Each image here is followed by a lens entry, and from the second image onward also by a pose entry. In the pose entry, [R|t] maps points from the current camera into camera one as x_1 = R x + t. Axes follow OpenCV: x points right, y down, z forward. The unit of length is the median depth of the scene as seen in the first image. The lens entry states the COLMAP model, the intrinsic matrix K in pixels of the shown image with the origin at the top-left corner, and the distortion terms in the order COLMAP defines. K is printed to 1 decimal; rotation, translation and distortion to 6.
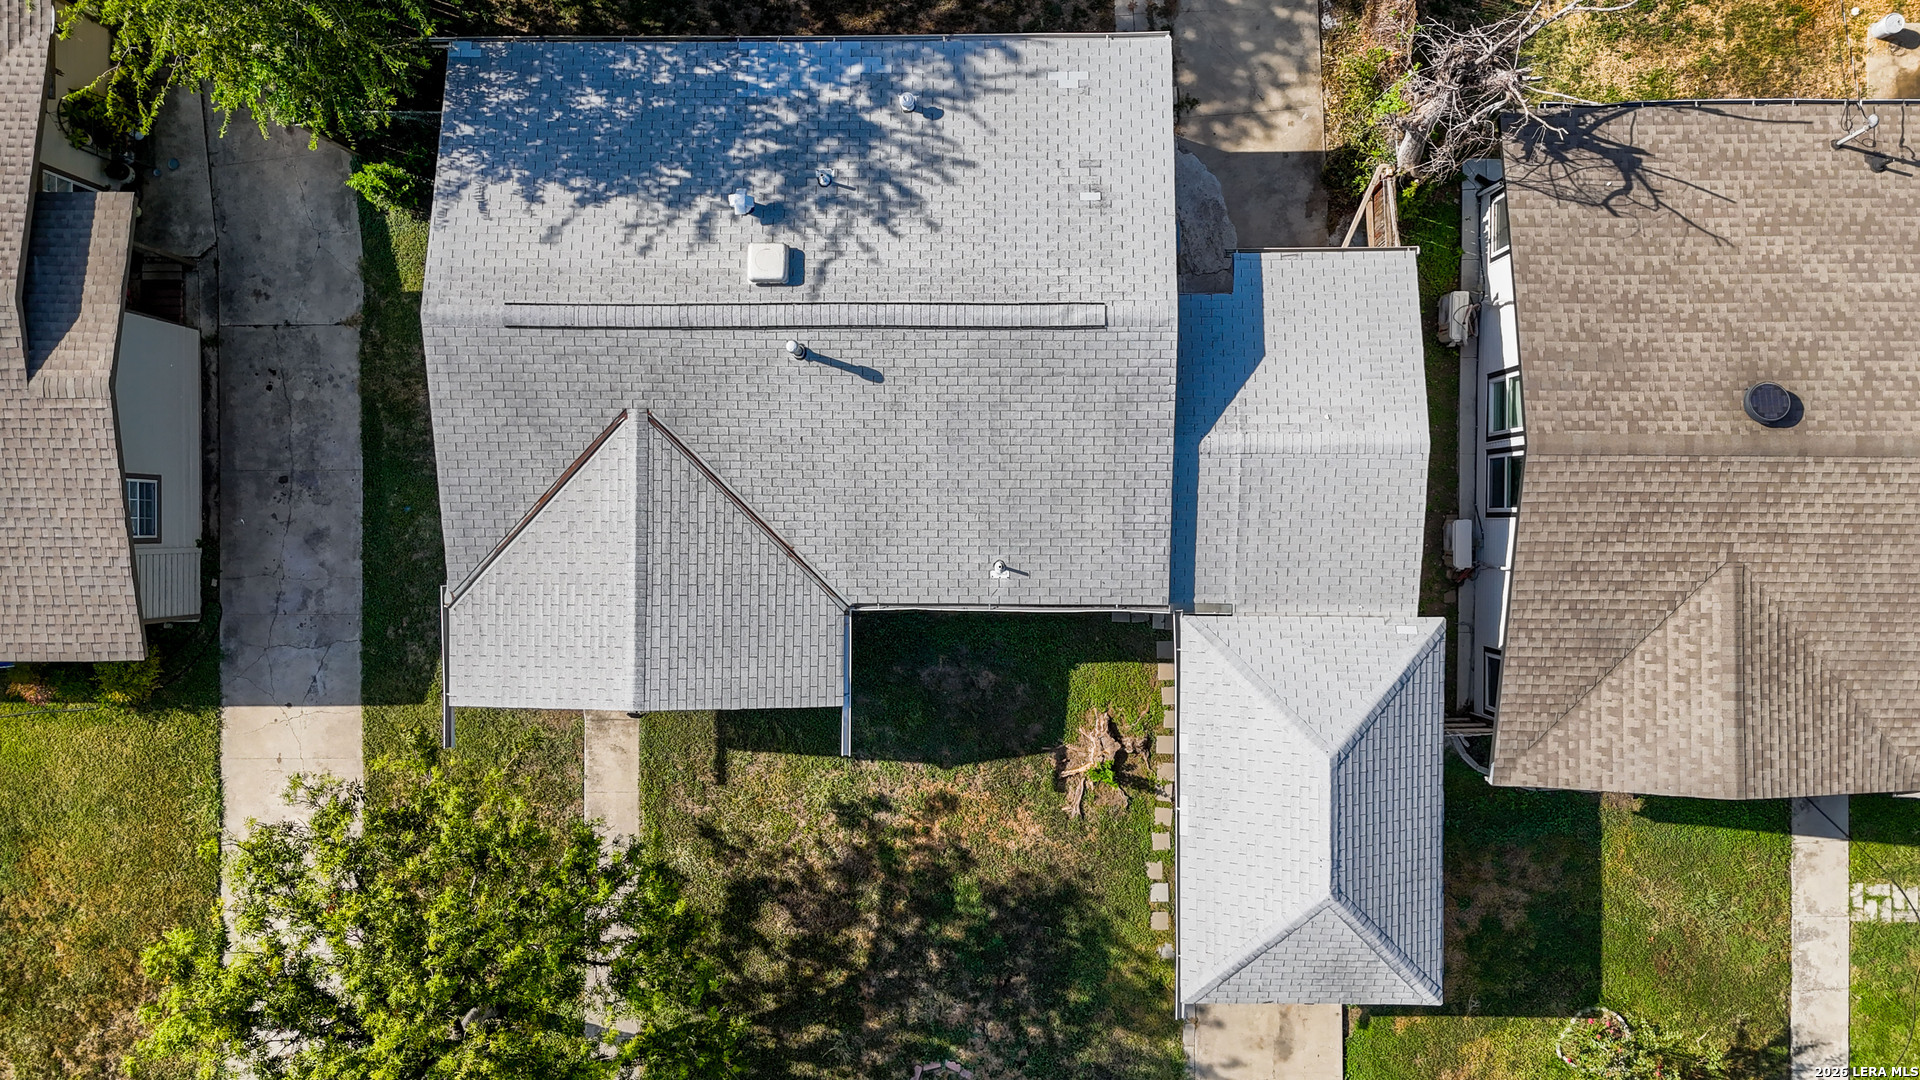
lens RADIAL K [[1432.9, 0, 960.0], [0, 1432.9, 540.0], [0, 0, 1]] dist [0.052486, -0.047853]
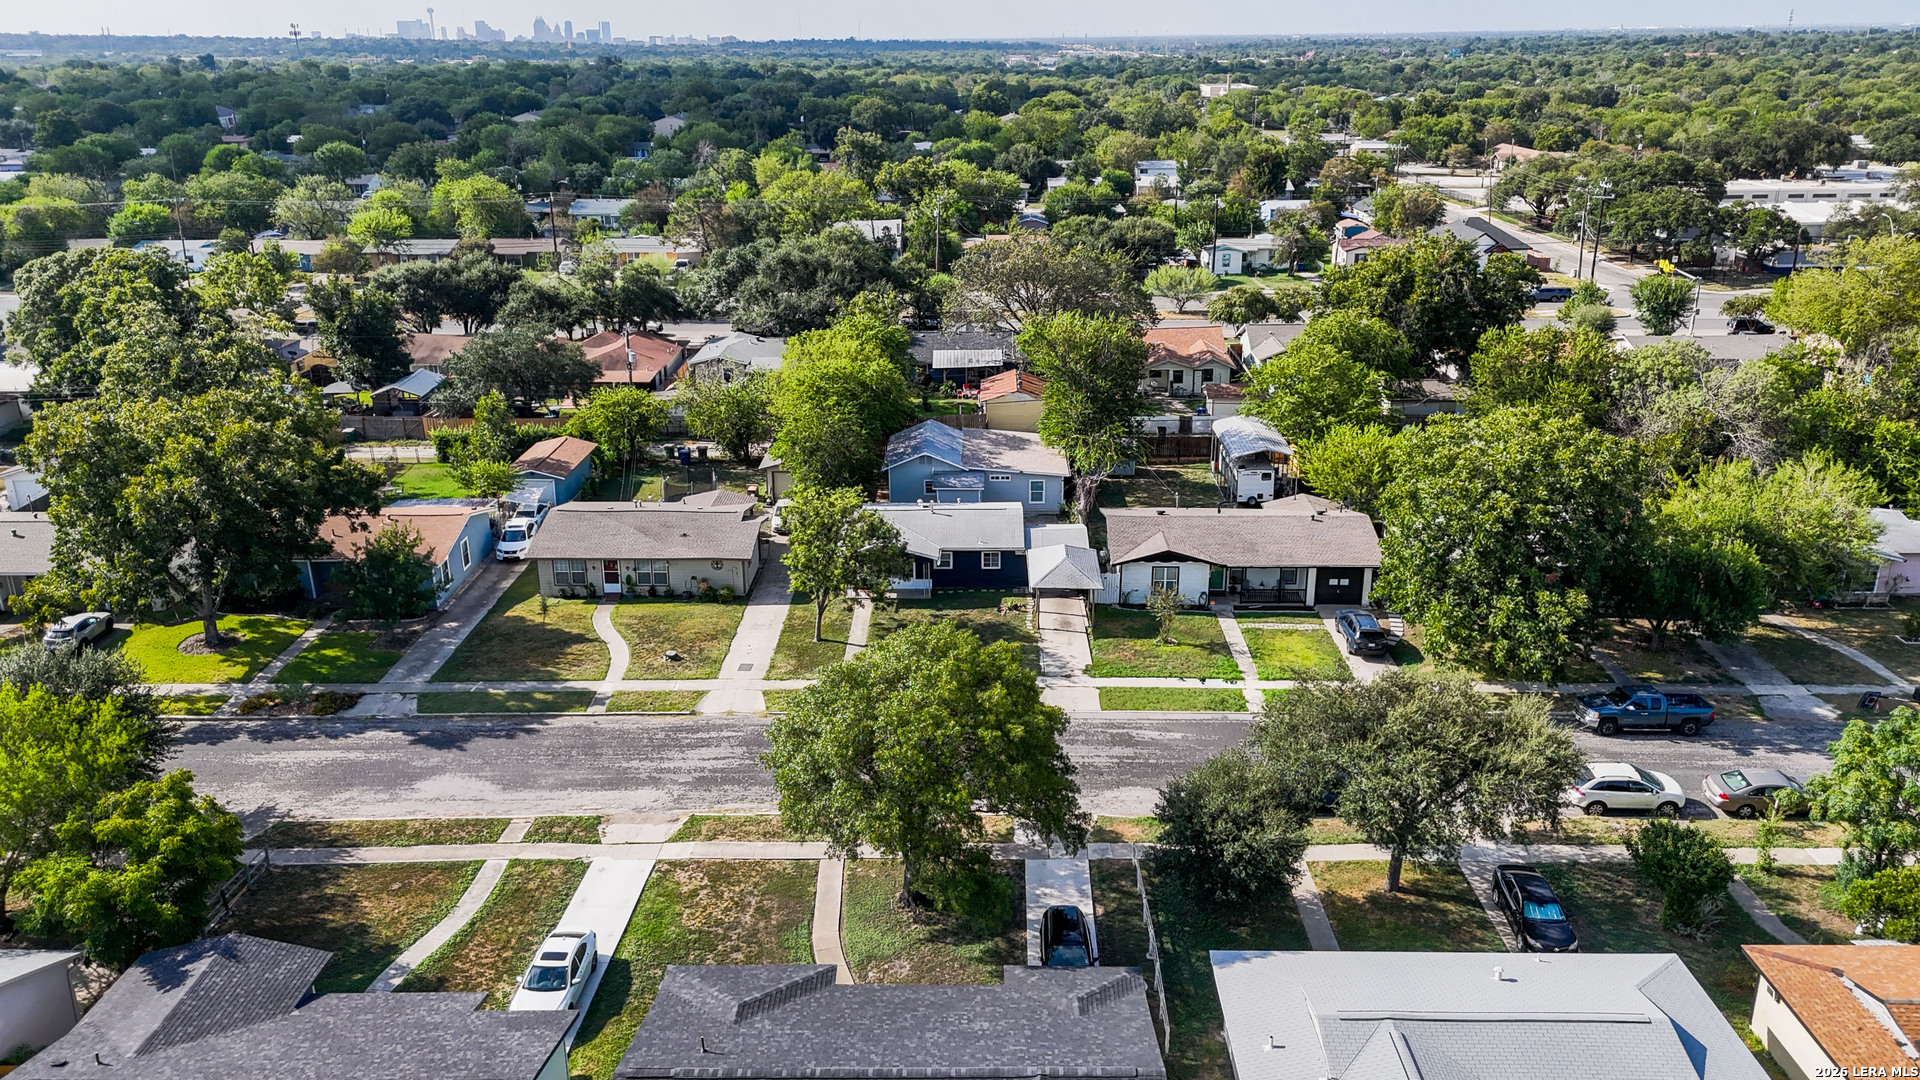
lens RADIAL K [[1413.9, 0, 967.5], [0, 1413.9, 543.0], [0, 0, 1]] dist [0.064974, -0.063510]
pose [[0.999700, 0.023802, -0.005853, 0.014255], [-0.013217, 0.322366, -0.946523, 3.428389], [-0.020643, 0.946316, 0.322584, -0.213609]]
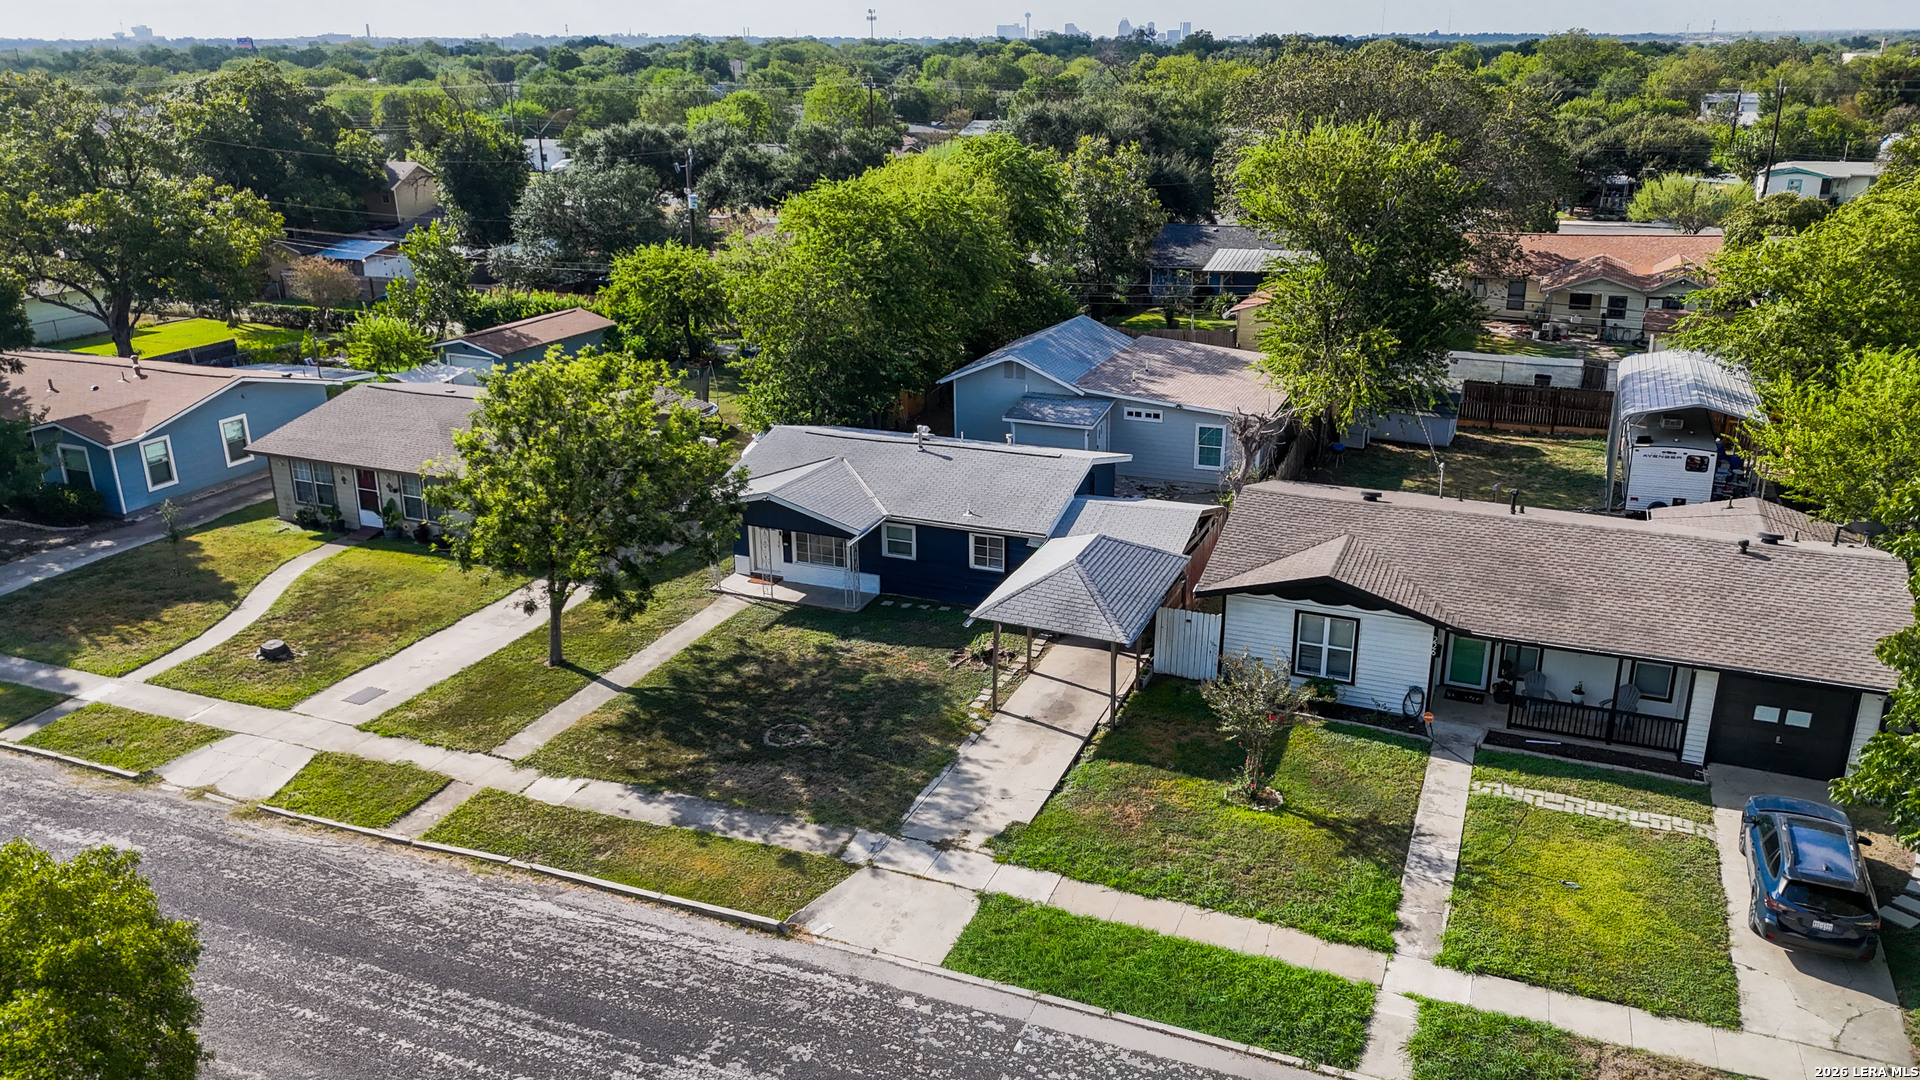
lens RADIAL K [[1413.9, 0, 967.5], [0, 1413.9, 543.0], [0, 0, 1]] dist [0.064974, -0.063510]
pose [[0.923398, 0.145248, -0.355302, 0.656418], [-0.383234, 0.296698, -0.874701, 1.571721], [-0.021631, 0.943861, 0.329634, 0.400058]]
